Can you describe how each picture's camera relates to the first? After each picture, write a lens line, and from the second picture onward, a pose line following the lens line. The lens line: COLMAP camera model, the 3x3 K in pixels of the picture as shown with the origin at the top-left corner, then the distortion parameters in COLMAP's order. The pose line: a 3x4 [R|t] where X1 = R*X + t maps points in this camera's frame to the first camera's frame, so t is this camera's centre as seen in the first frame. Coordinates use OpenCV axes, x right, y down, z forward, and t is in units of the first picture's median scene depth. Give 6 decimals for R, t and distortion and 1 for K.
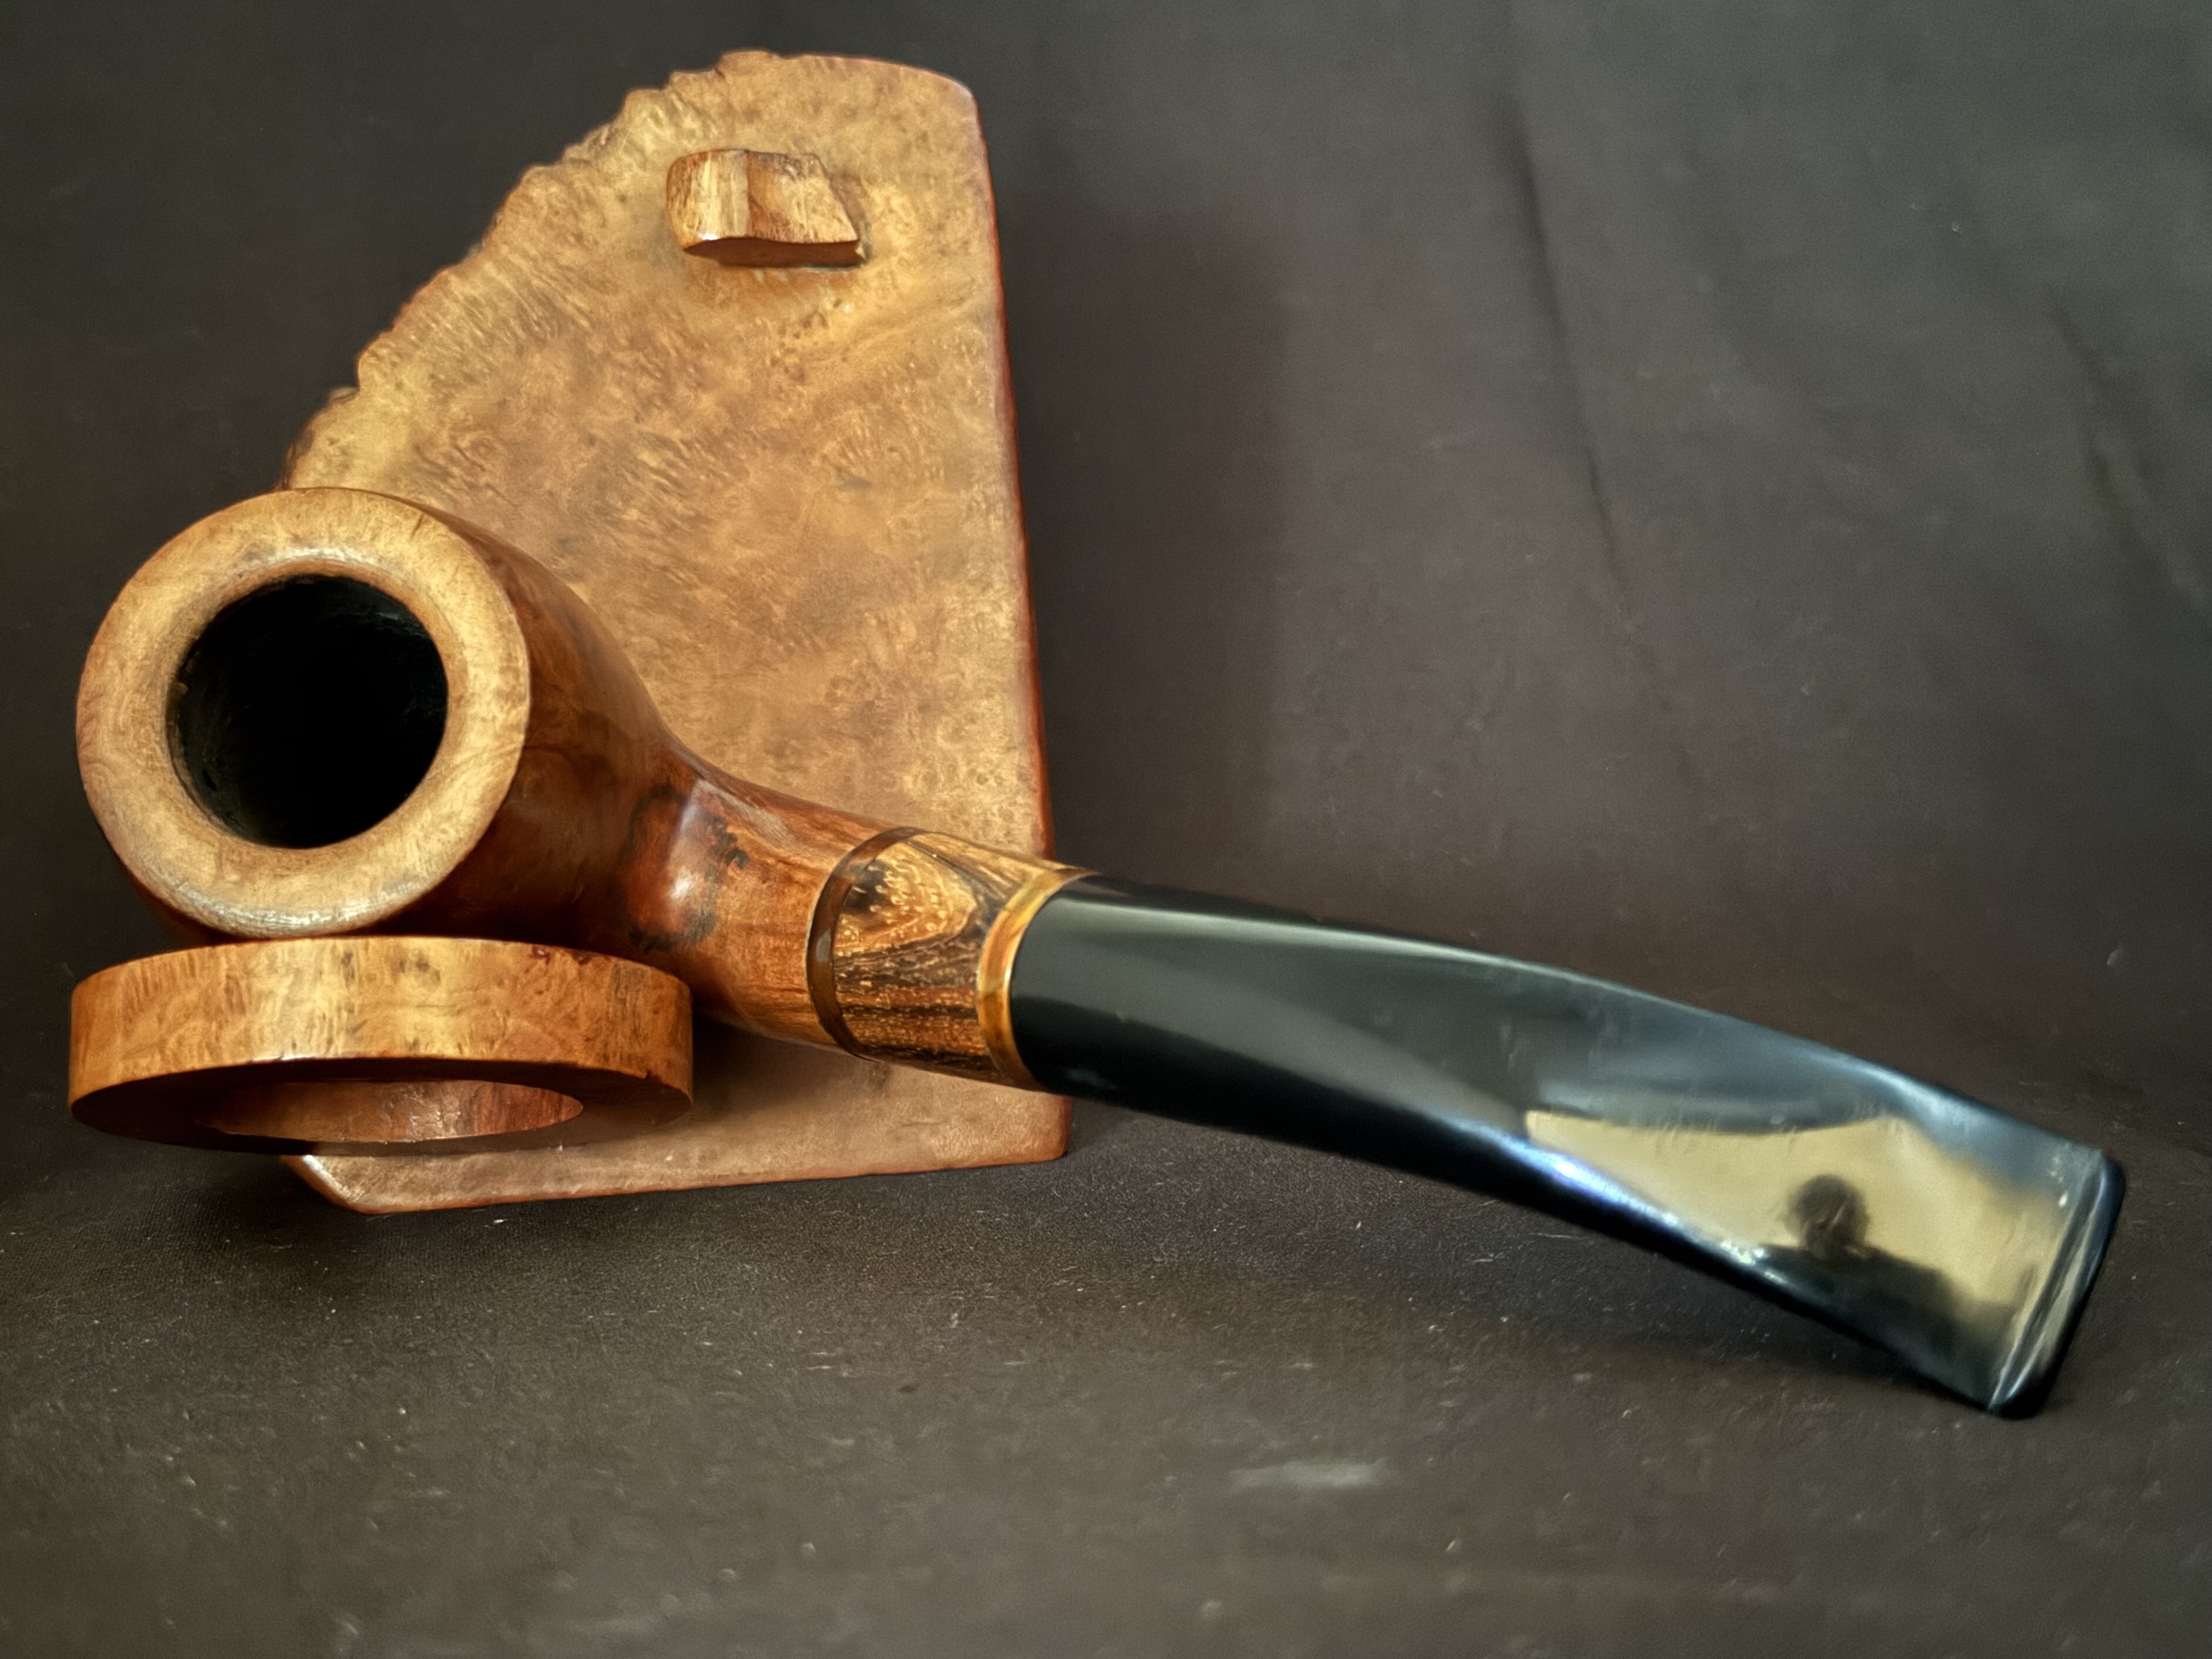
lens RADIAL K [[3427.0, 0, 1106.0], [0, 3427.0, 829.5], [0, 0, 1]] dist [0.126693, -0.127771]
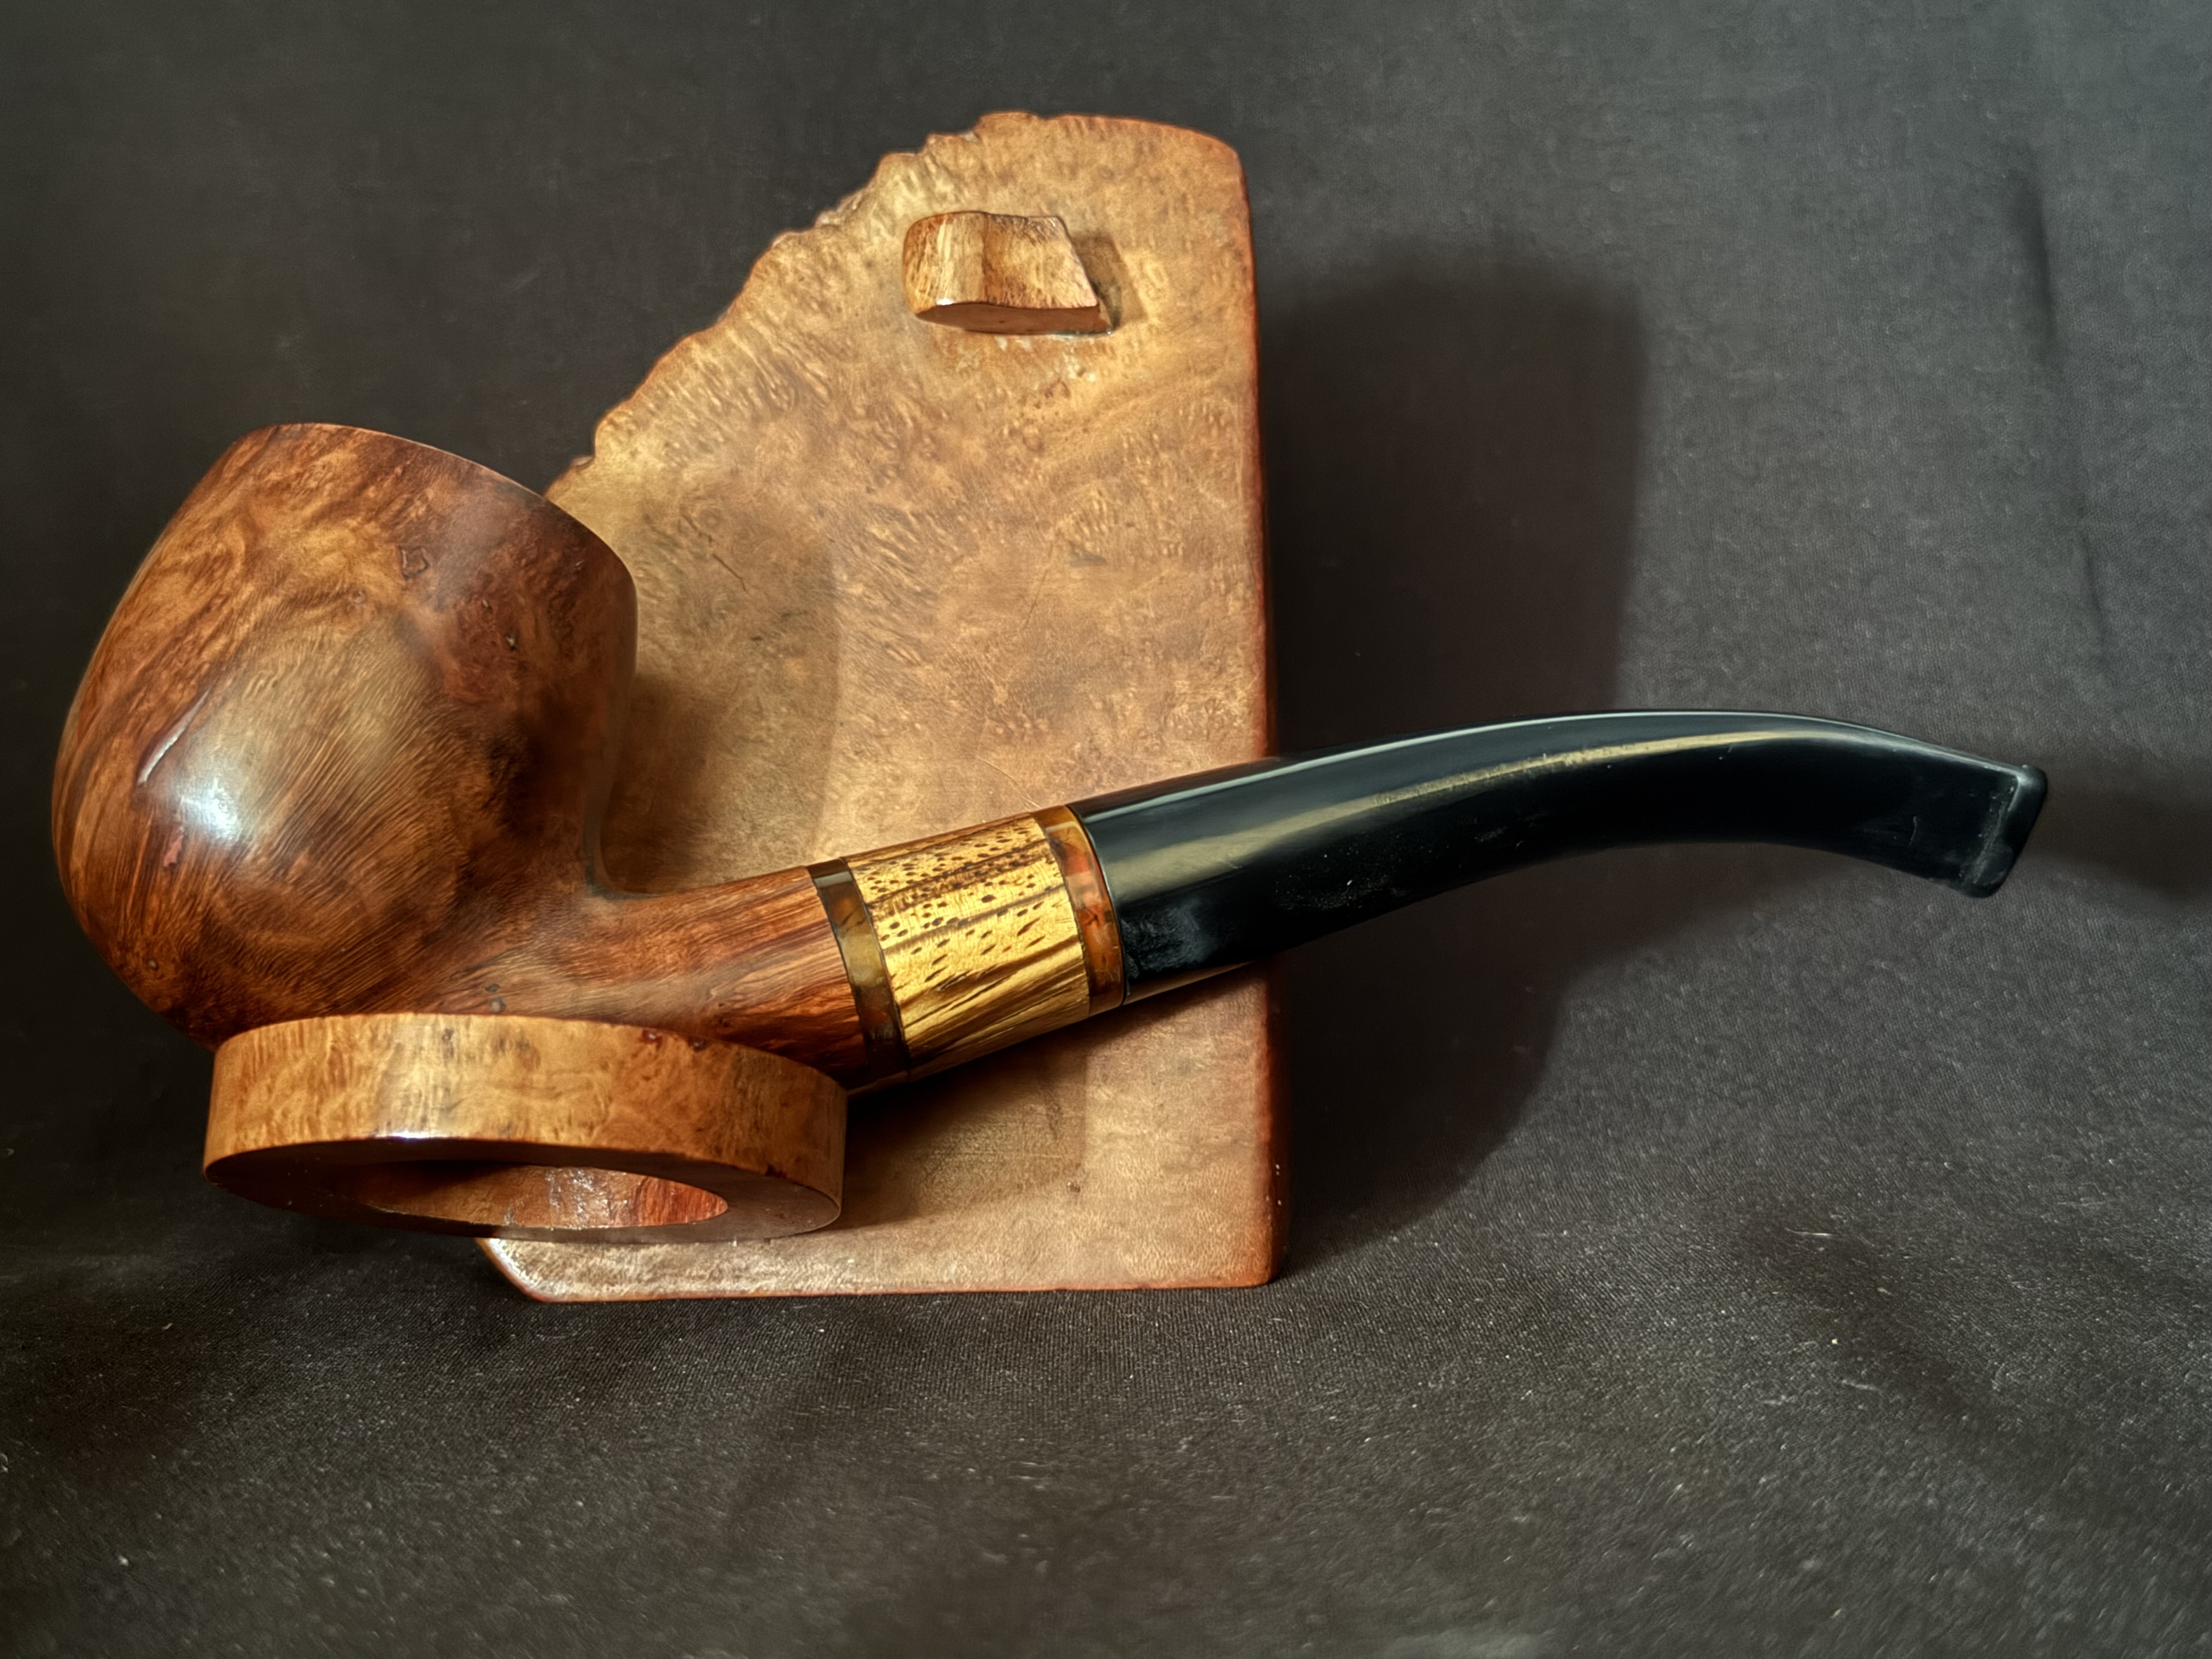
lens RADIAL K [[3435.7, 0, 1103.6], [0, 3435.7, 806.7], [0, 0, 1]] dist [0.149602, 0.012290]
pose [[0.981384, 0.028324, -0.189958, 0.114448], [-0.035640, 0.998744, -0.035212, 0.001037], [0.188722, 0.041326, 0.981161, 0.068452]]
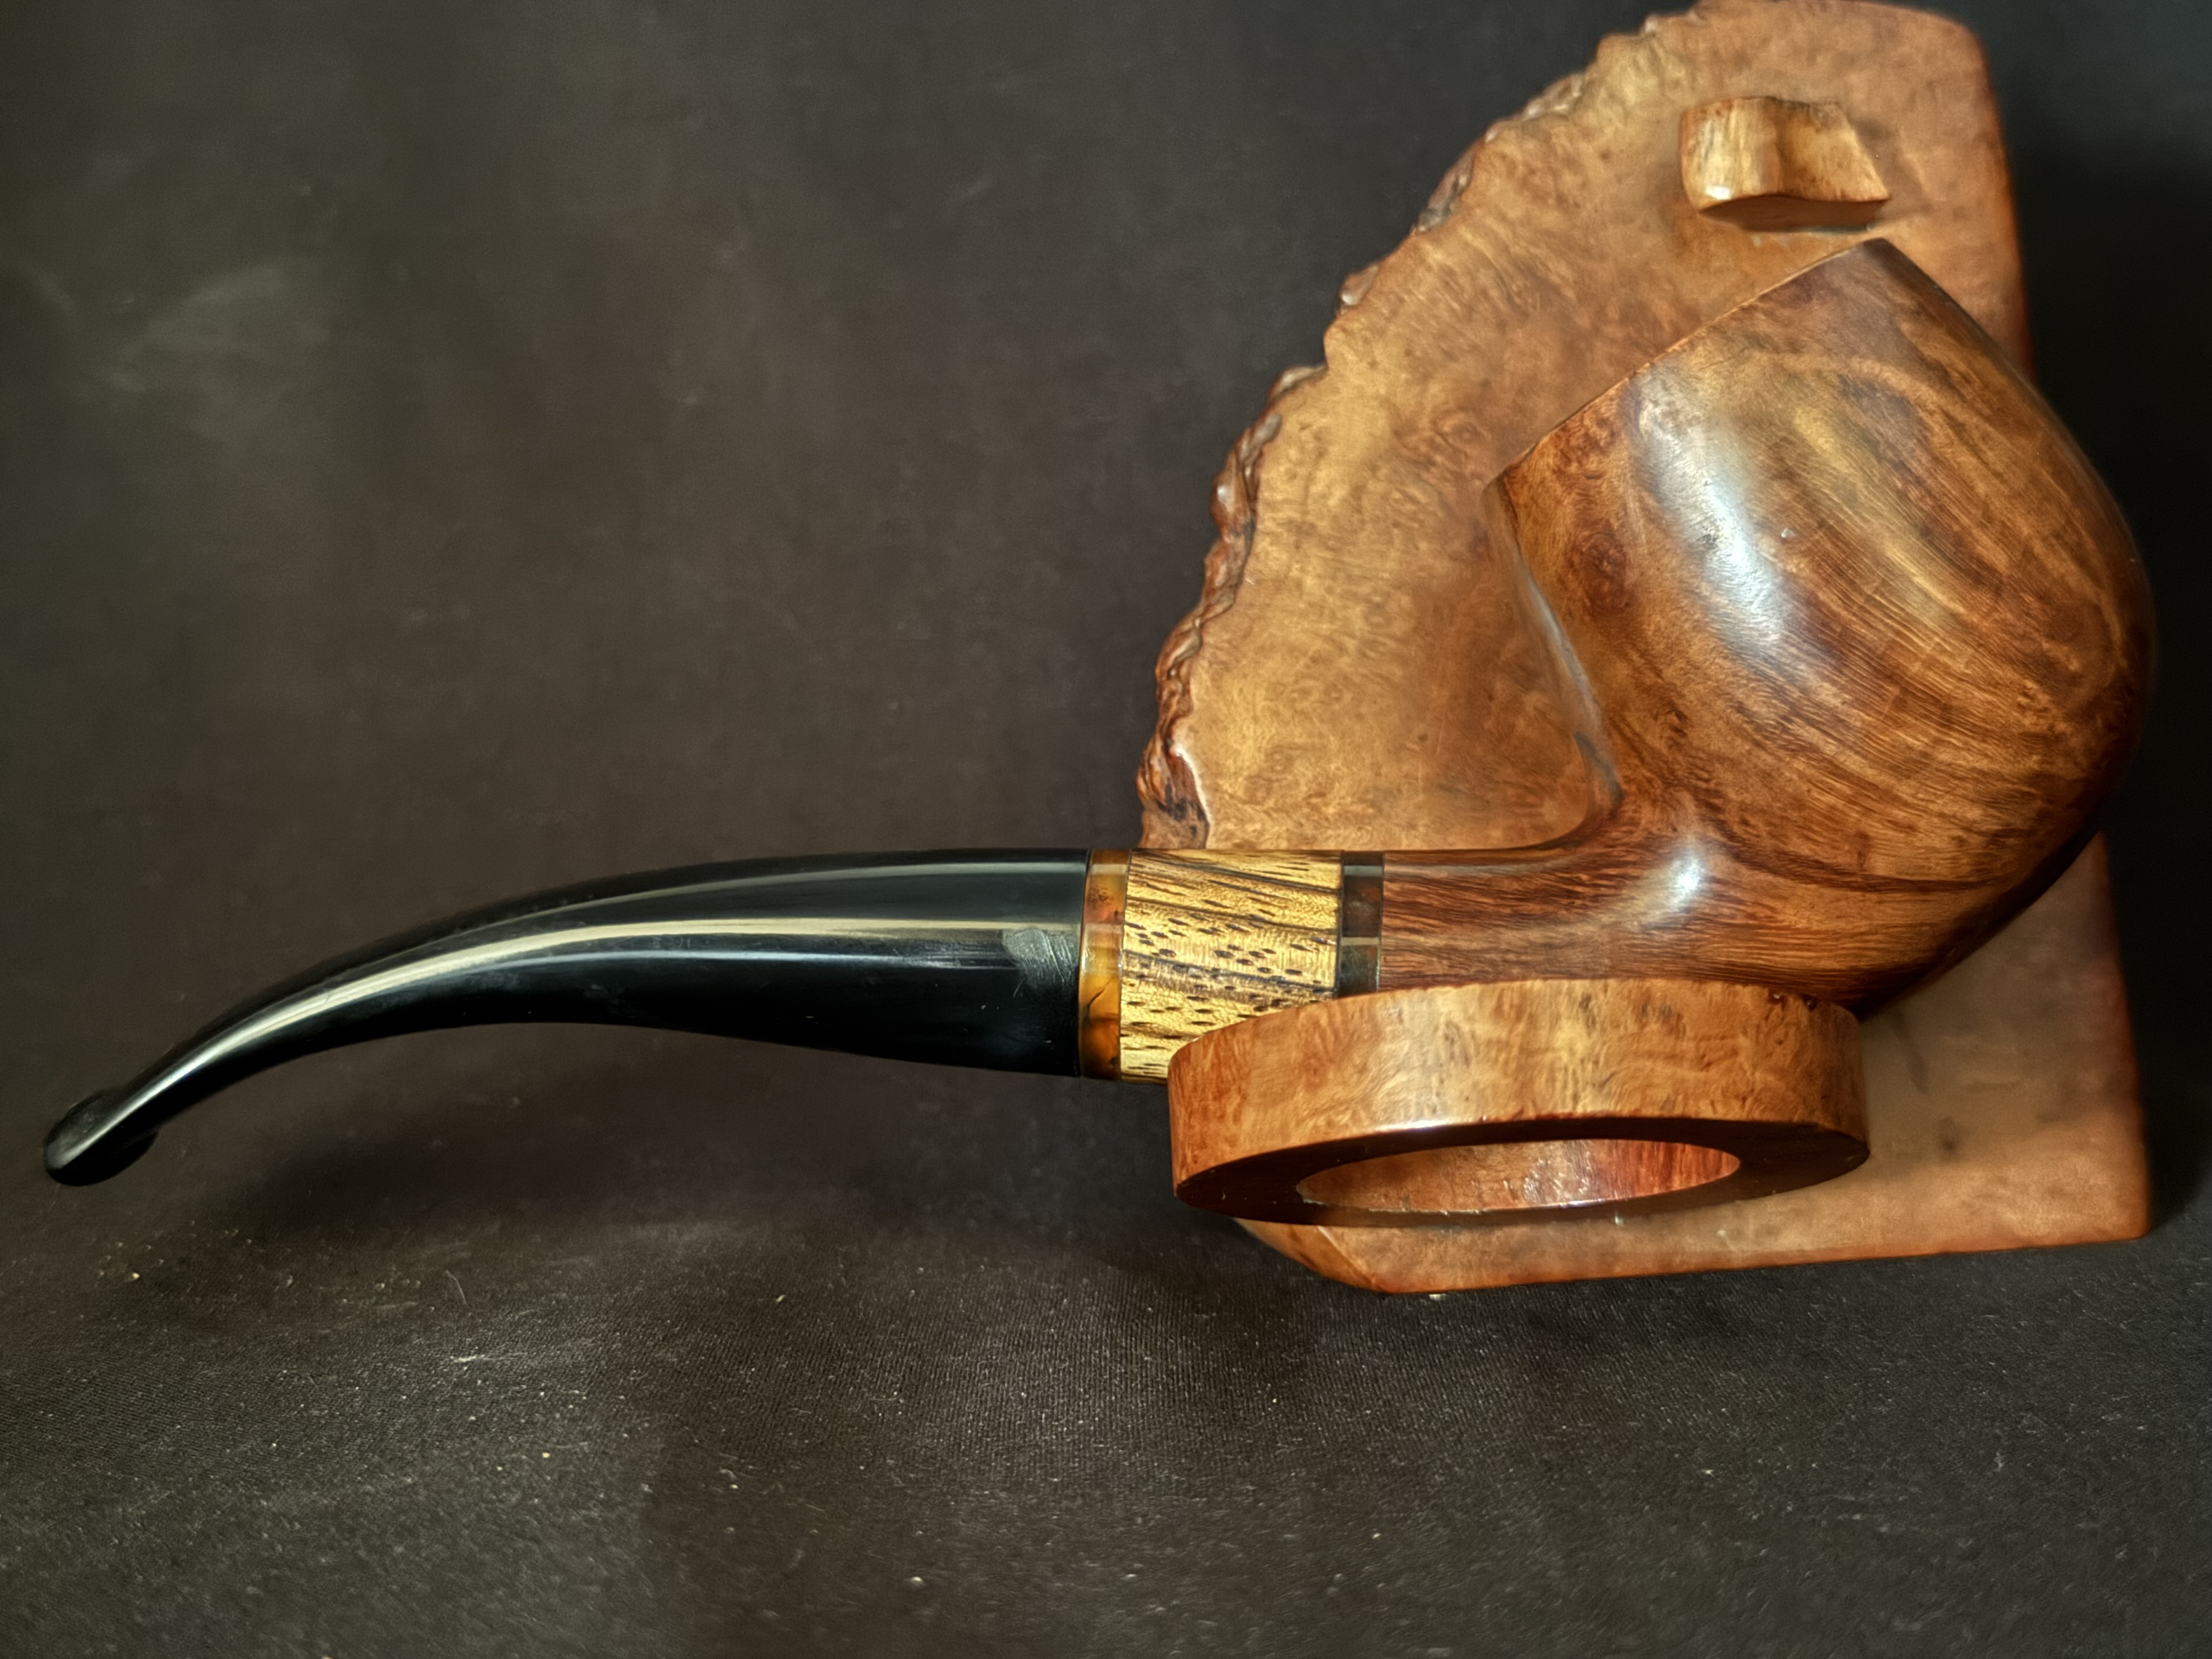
lens RADIAL K [[3427.0, 0, 1106.0], [0, 3427.0, 829.5], [0, 0, 1]] dist [0.126693, -0.127771]
pose [[0.999864, 0.002922, 0.016238, -0.287296], [-0.002640, 0.999845, -0.017381, 0.007653], [-0.016287, 0.017336, 0.999717, 0.112367]]
